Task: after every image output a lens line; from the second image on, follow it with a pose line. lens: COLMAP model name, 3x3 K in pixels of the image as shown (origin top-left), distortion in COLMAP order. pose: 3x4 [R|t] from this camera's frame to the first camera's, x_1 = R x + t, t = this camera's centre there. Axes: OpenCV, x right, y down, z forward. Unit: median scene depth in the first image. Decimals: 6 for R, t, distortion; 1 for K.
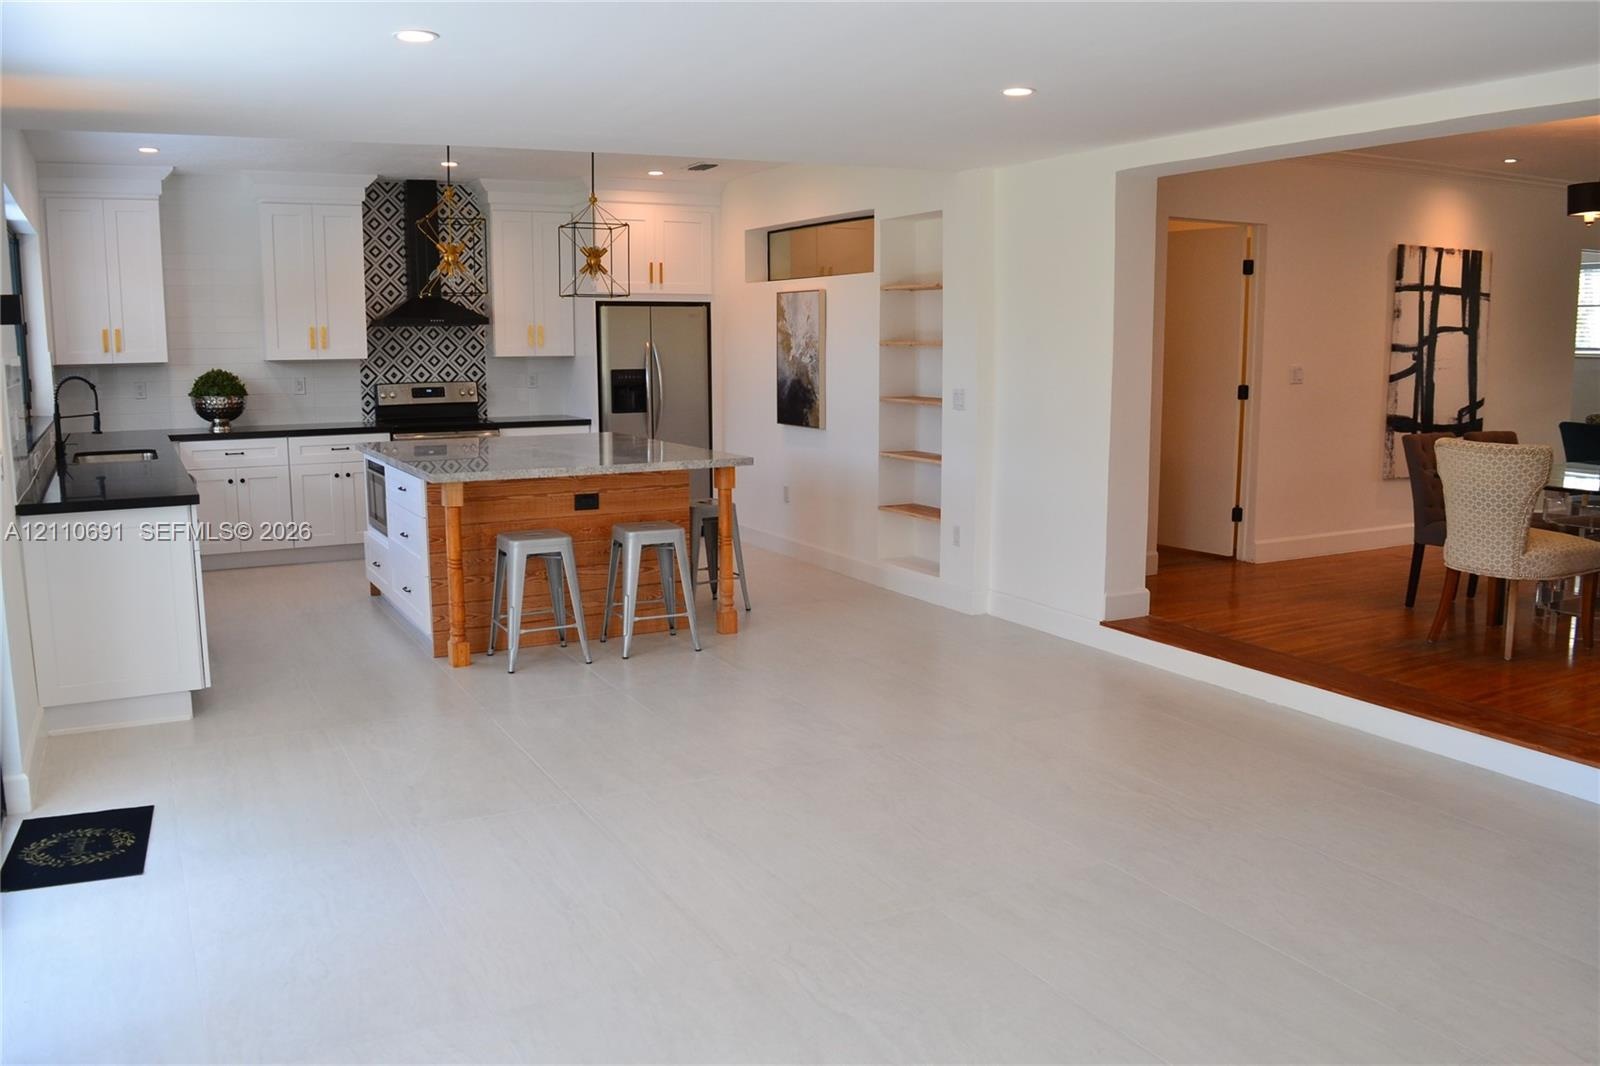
lens RADIAL K [[1281.5, 0, 794.0], [0, 1281.5, 535.5], [0, 0, 1]] dist [-0.093272, 0.023947]
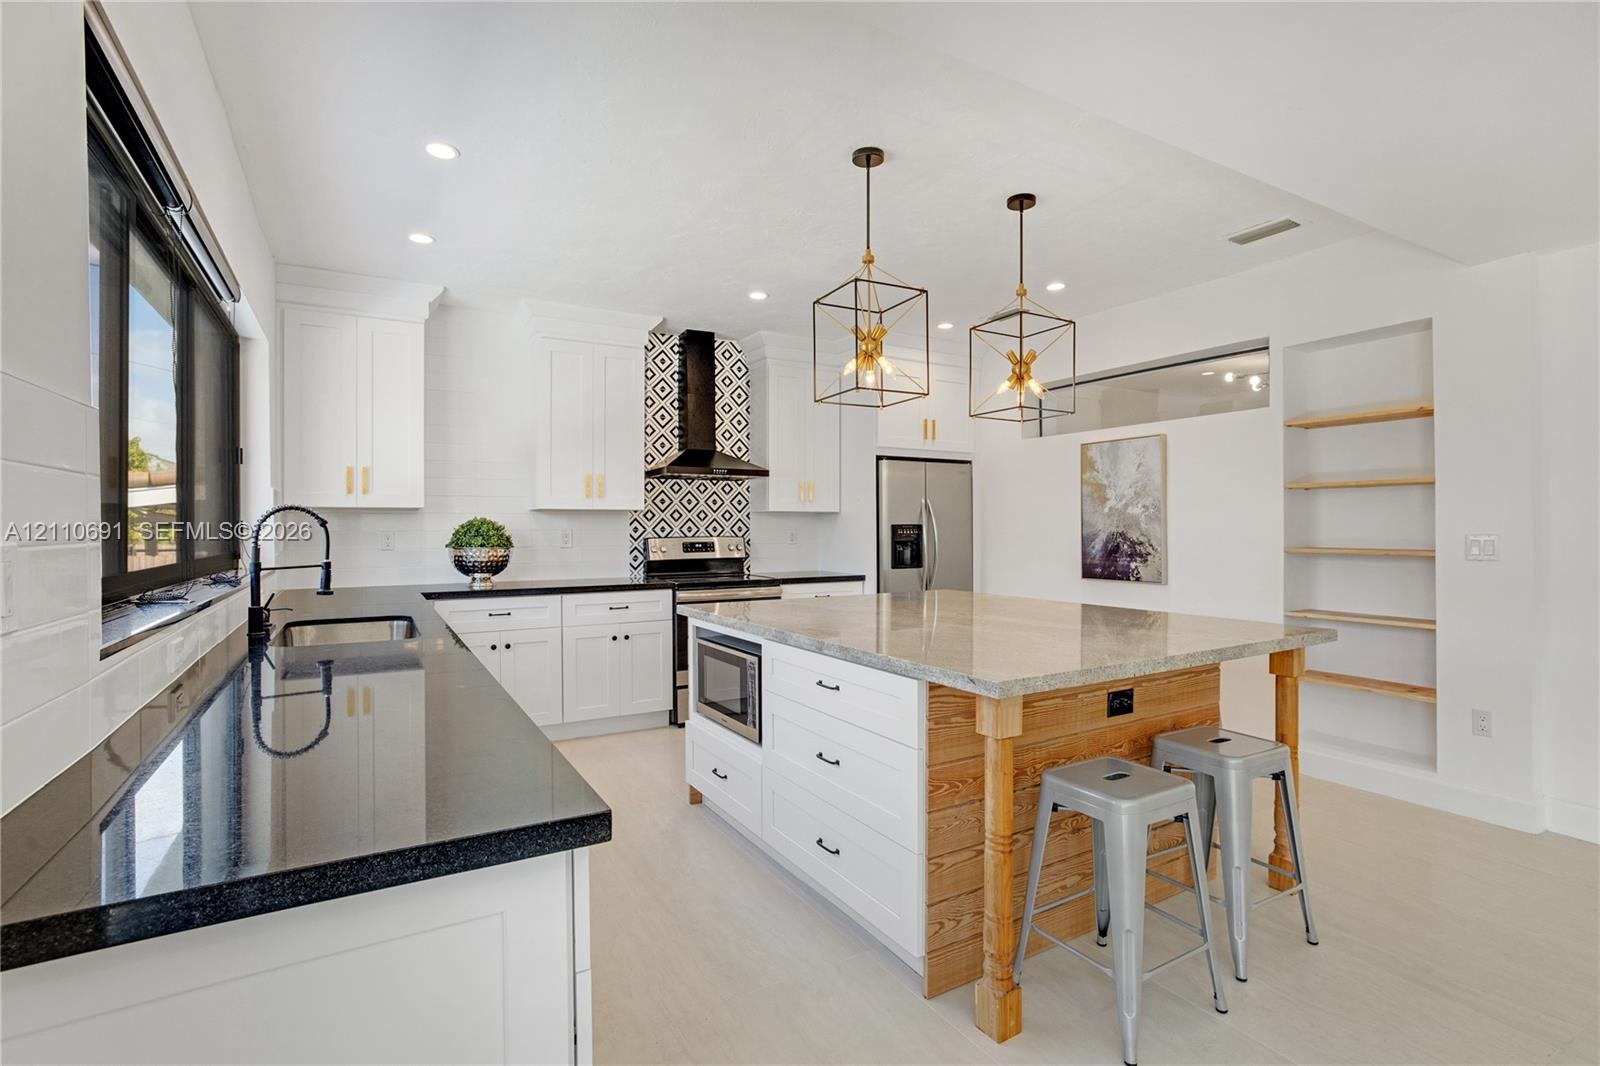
lens RADIAL K [[757.8, 0, 808.0], [0, 757.8, 530.4], [0, 0, 1]] dist [-0.037325, 0.014897]
pose [[0.999039, -0.000622, 0.043815, -0.244134], [0.007146, 0.988824, -0.148915, -0.041356], [-0.043233, 0.149085, 0.987879, 0.452489]]
